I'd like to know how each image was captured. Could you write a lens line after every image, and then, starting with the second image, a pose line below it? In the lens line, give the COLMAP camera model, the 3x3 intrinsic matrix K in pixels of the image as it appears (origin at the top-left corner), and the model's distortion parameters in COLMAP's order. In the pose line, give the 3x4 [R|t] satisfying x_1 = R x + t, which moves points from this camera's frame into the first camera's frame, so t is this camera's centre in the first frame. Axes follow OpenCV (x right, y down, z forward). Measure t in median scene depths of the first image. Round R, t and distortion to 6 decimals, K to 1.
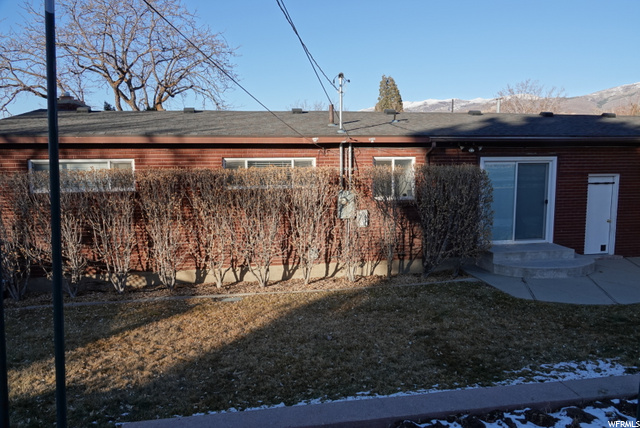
lens RADIAL K [[463.1, 0, 322.4], [0, 463.1, 212.7], [0, 0, 1]] dist [-0.000659, -0.000385]
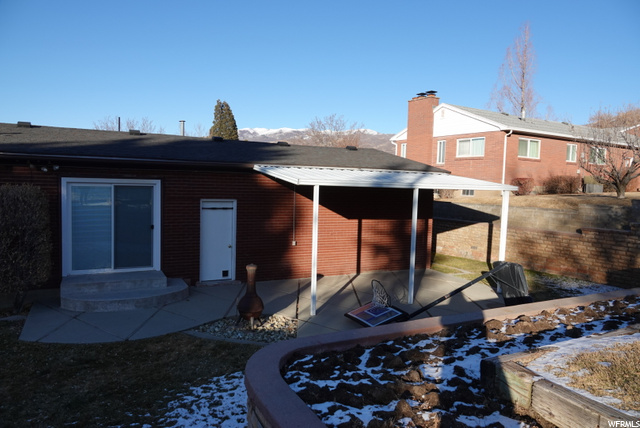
lens RADIAL K [[447.6, 0, 320.7], [0, 447.6, 213.9], [0, 0, 1]] dist [-0.002358, 0.000564]
pose [[0.951539, 0.011237, 0.307322, 0.525083], [0.002538, 0.999011, -0.044385, -0.008998], [-0.307517, 0.043014, 0.950570, 0.020554]]
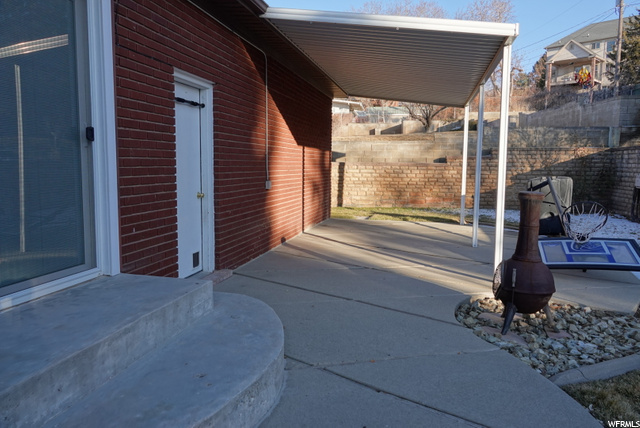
lens RADIAL K [[476.9, 0, 319.2], [0, 476.9, 211.1], [0, 0, 1]] dist [0.003930, 0.001651]
pose [[0.383419, -0.082567, 0.919877, 0.261803], [0.097922, 0.994016, 0.048406, 0.022636], [-0.918369, 0.071517, 0.389209, 0.752643]]
